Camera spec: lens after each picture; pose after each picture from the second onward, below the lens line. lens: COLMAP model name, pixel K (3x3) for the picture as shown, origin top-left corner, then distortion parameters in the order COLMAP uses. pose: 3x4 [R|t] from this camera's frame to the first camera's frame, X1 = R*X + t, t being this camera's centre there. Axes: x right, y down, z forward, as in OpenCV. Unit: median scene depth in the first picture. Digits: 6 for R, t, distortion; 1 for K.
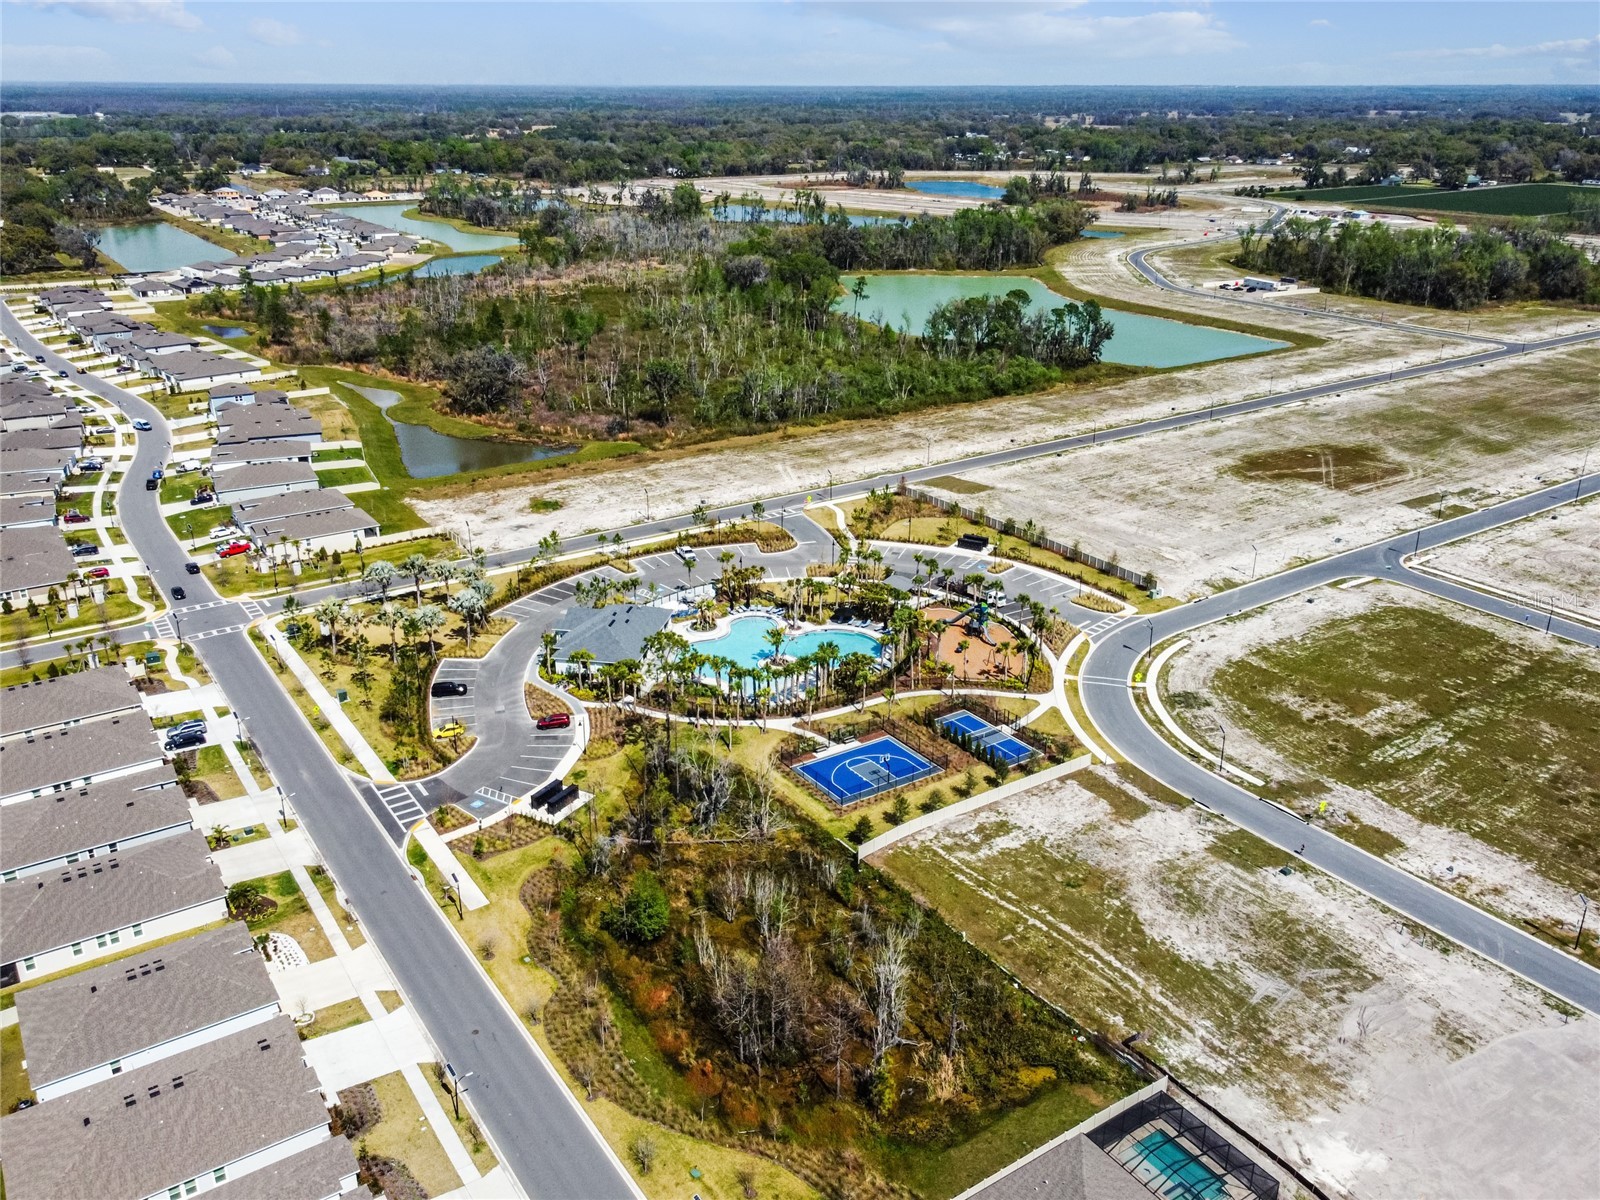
lens RADIAL K [[1286.5, 0, 791.3], [0, 1286.5, 601.6], [0, 0, 1]] dist [0.020166, -0.005641]
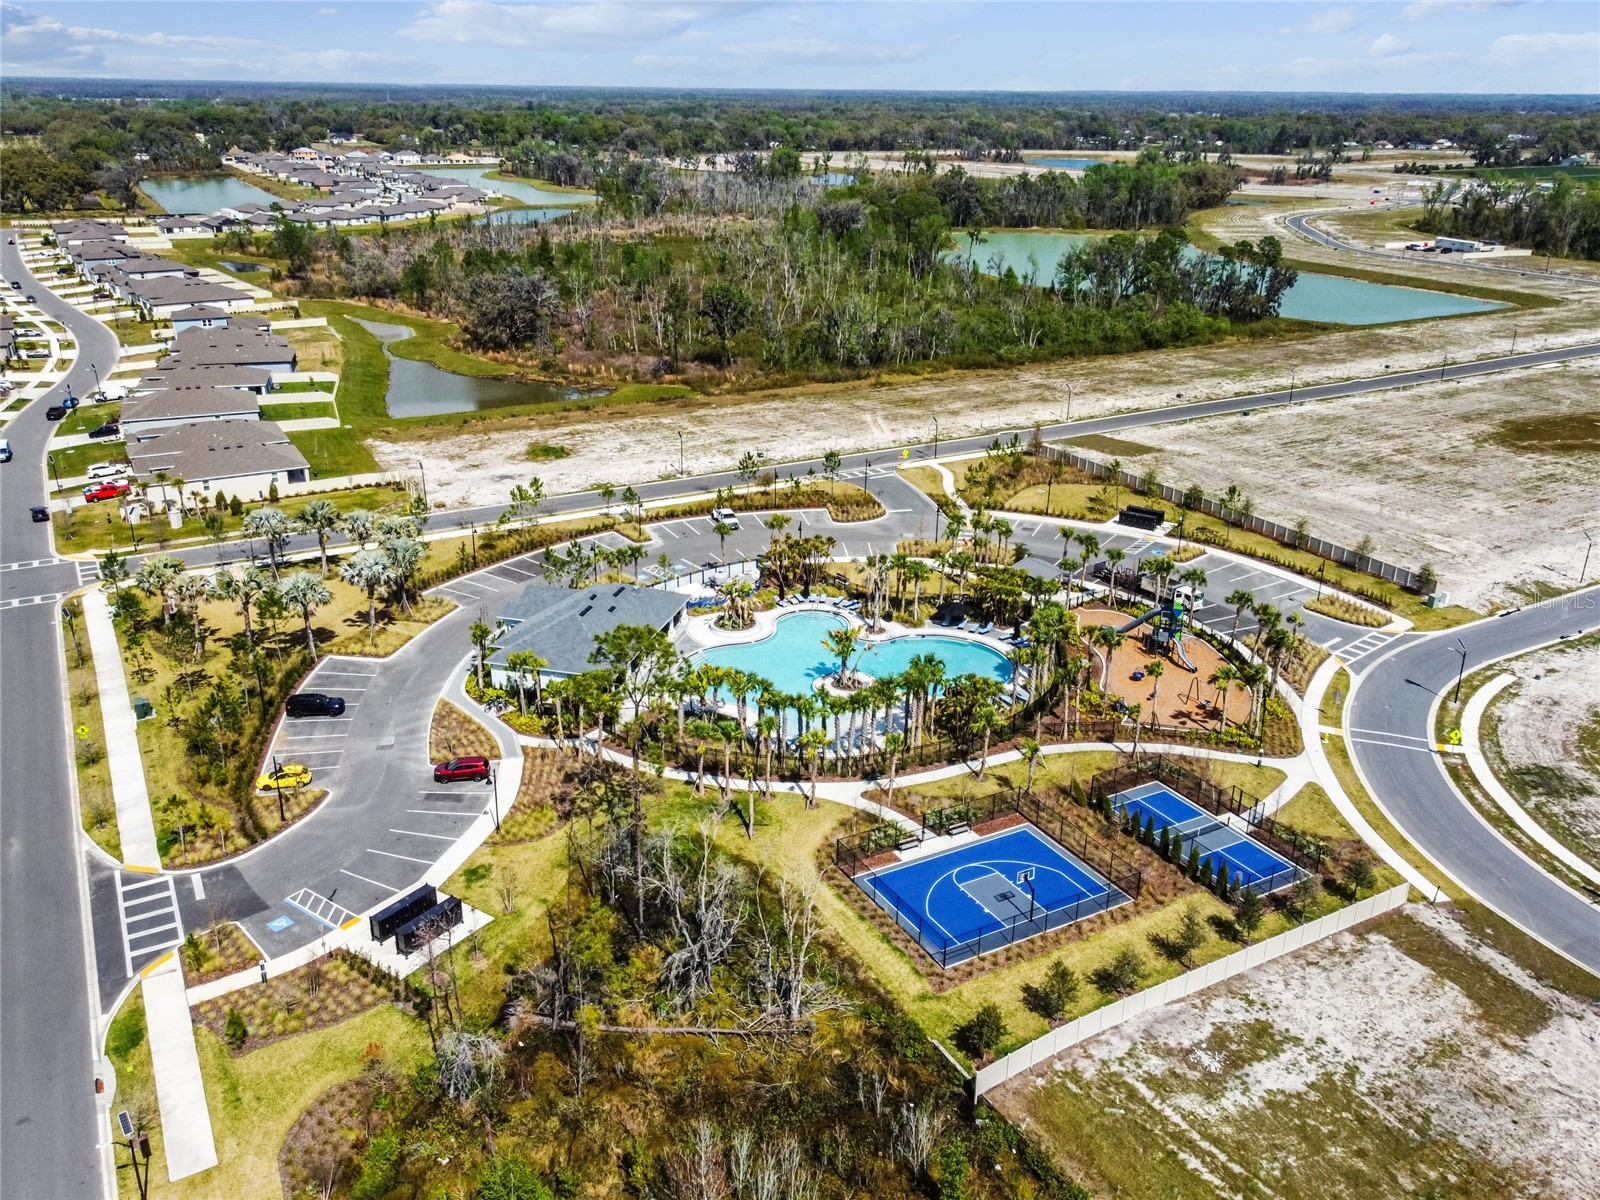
lens RADIAL K [[1286.5, 0, 795.1], [0, 1286.5, 602.4], [0, 0, 1]] dist [0.020166, -0.005641]
pose [[0.996849, 0.038691, -0.069243, 0.007029], [-0.038896, 0.999242, -0.001615, 0.009151], [0.069128, 0.004303, 0.997599, 0.357862]]
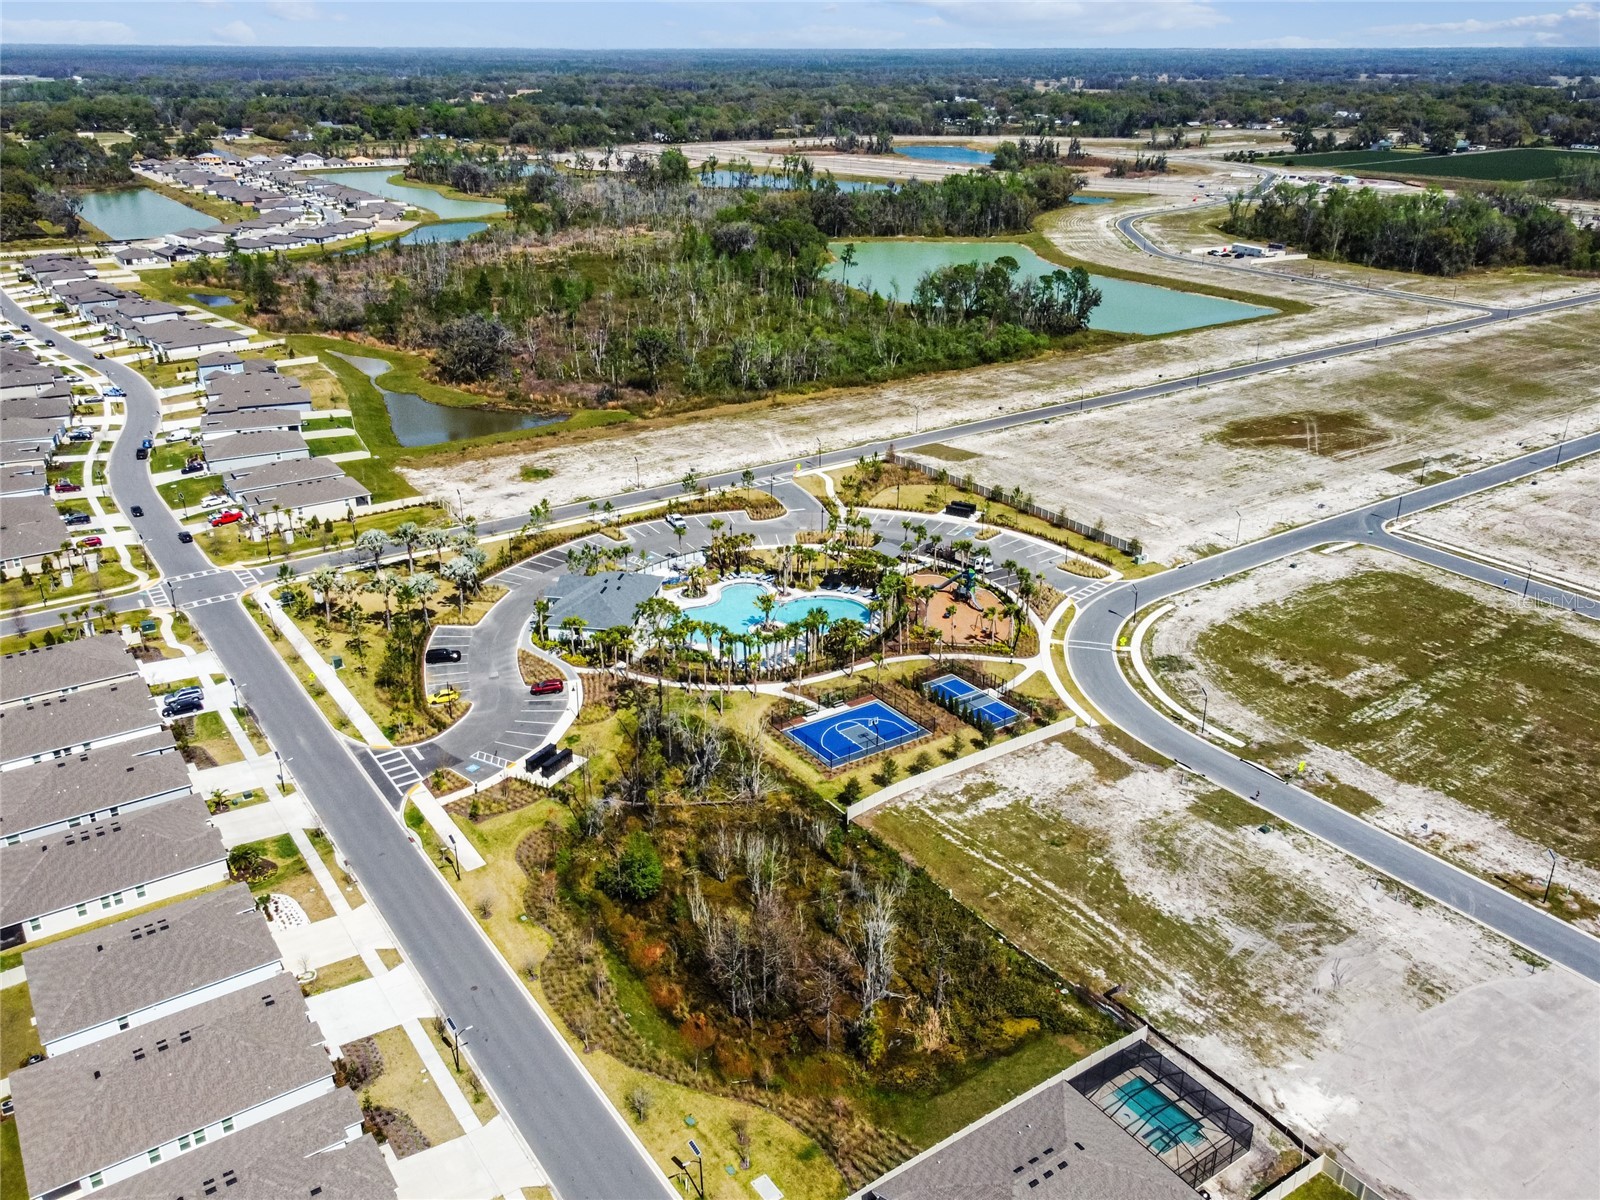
lens RADIAL K [[1286.5, 0, 790.9], [0, 1286.5, 600.7], [0, 0, 1]] dist [0.020166, -0.005641]
pose [[0.999964, -0.003481, 0.007735, -0.000099], [0.003295, 0.999709, 0.023901, 0.001367], [-0.007816, -0.023875, 0.999684, -0.011384]]
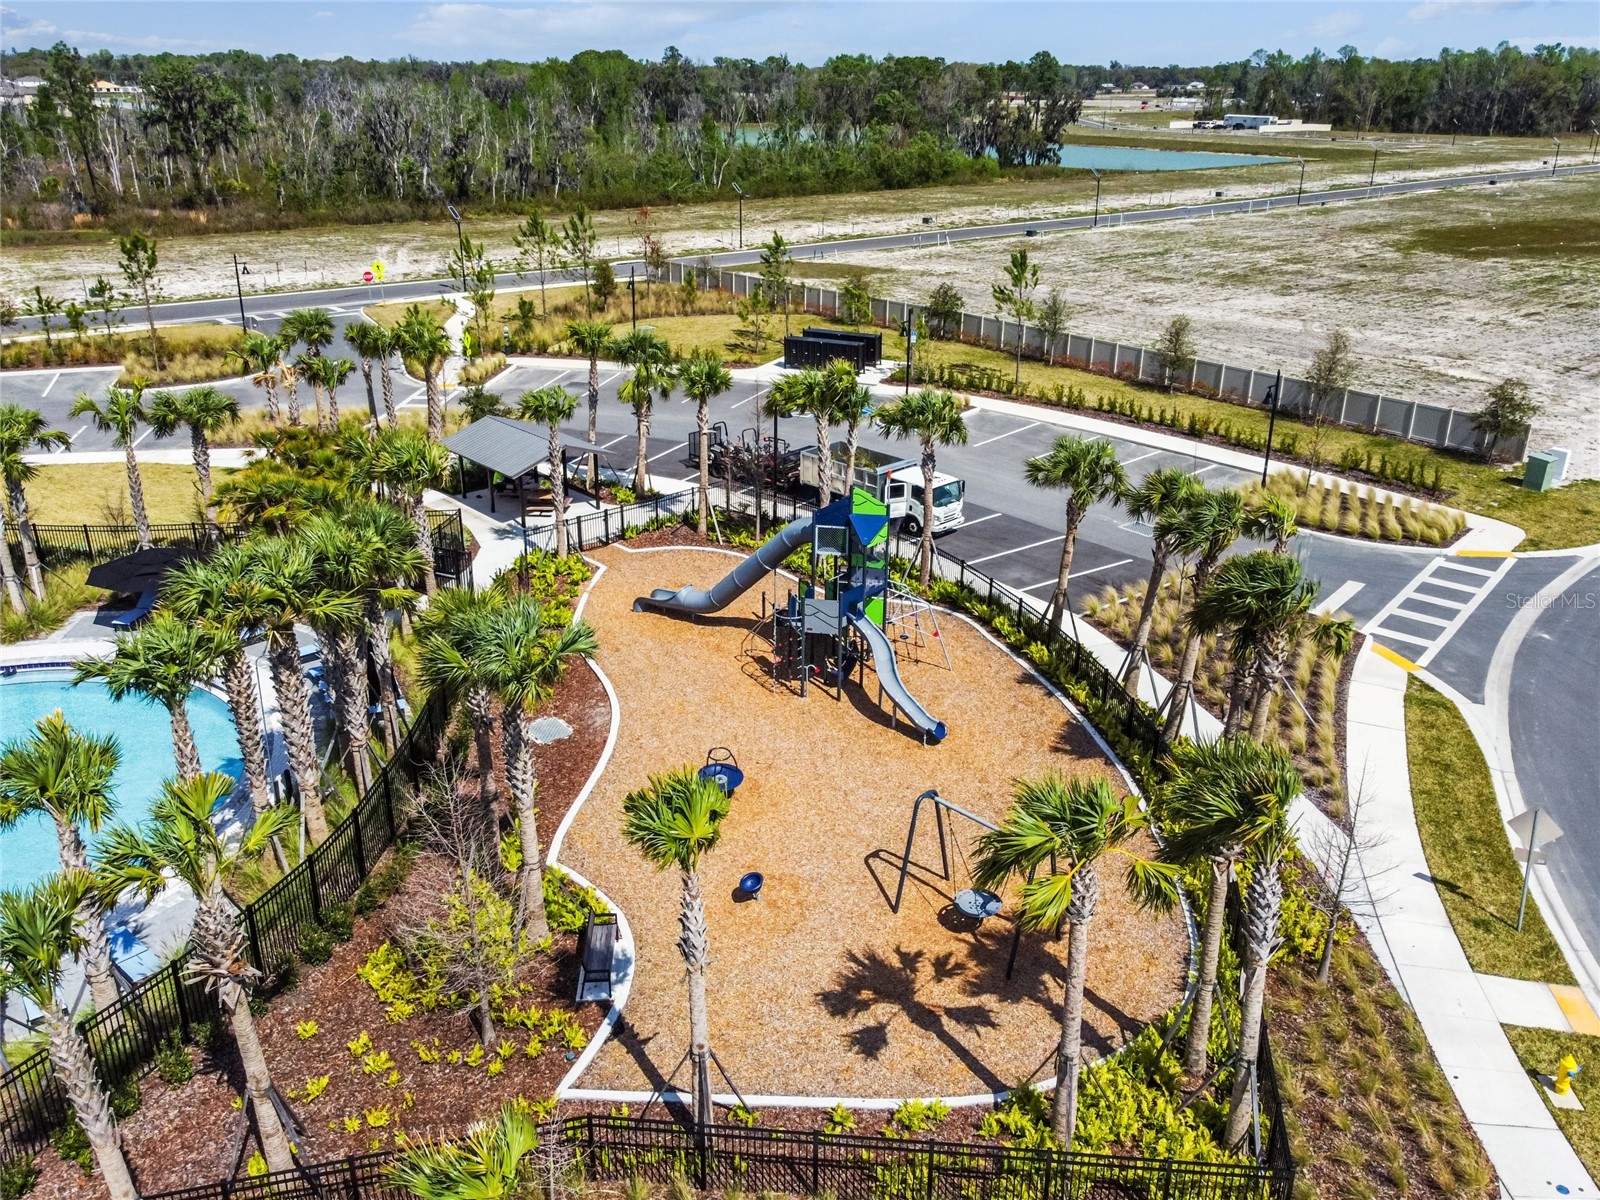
lens RADIAL K [[1286.5, 0, 795.3], [0, 1286.5, 594.6], [0, 0, 1]] dist [0.020166, -0.005641]
pose [[0.996154, -0.027043, 0.083339, 0.124733], [0.026726, 0.999631, 0.004918, 0.013870], [-0.083441, -0.002672, 0.996509, 0.822614]]
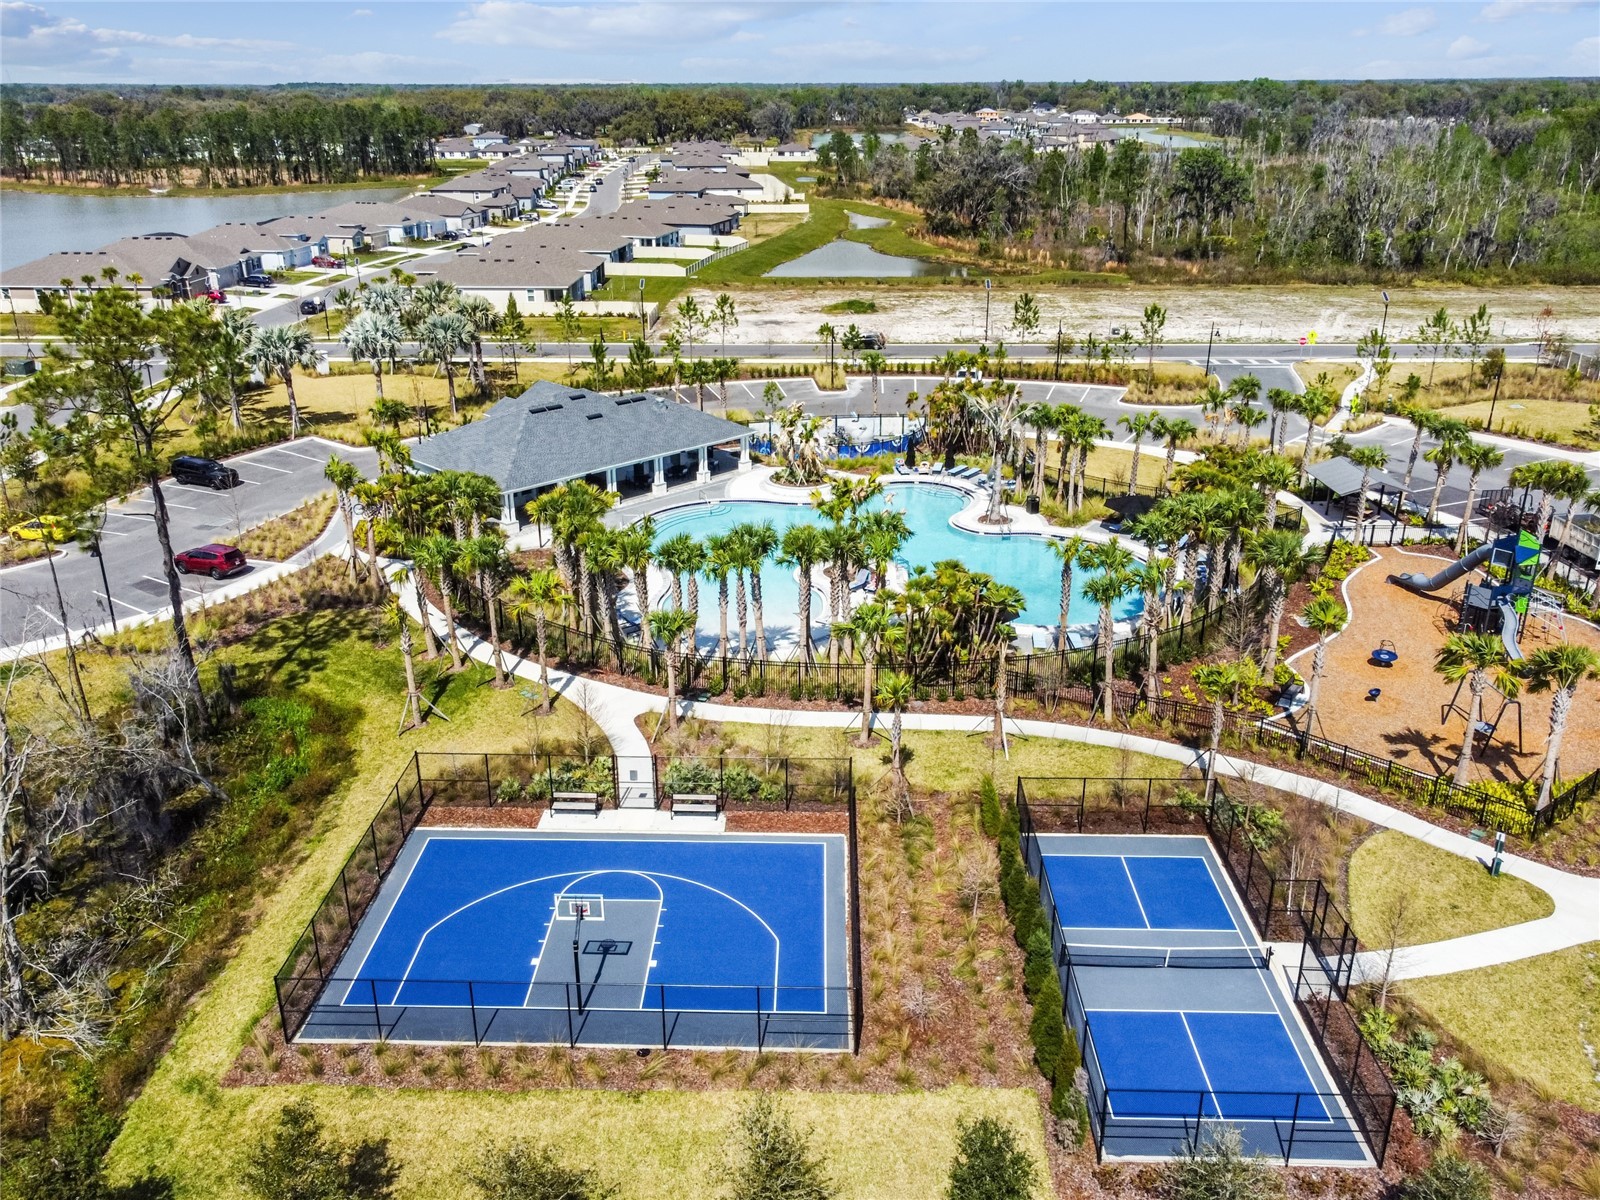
lens RADIAL K [[1286.5, 0, 798.6], [0, 1286.5, 610.4], [0, 0, 1]] dist [0.020166, -0.005641]
pose [[0.819086, 0.214461, -0.532075, 0.174360], [-0.210902, 0.975113, 0.068368, 0.034125], [0.533496, 0.056216, 0.843932, 0.646066]]
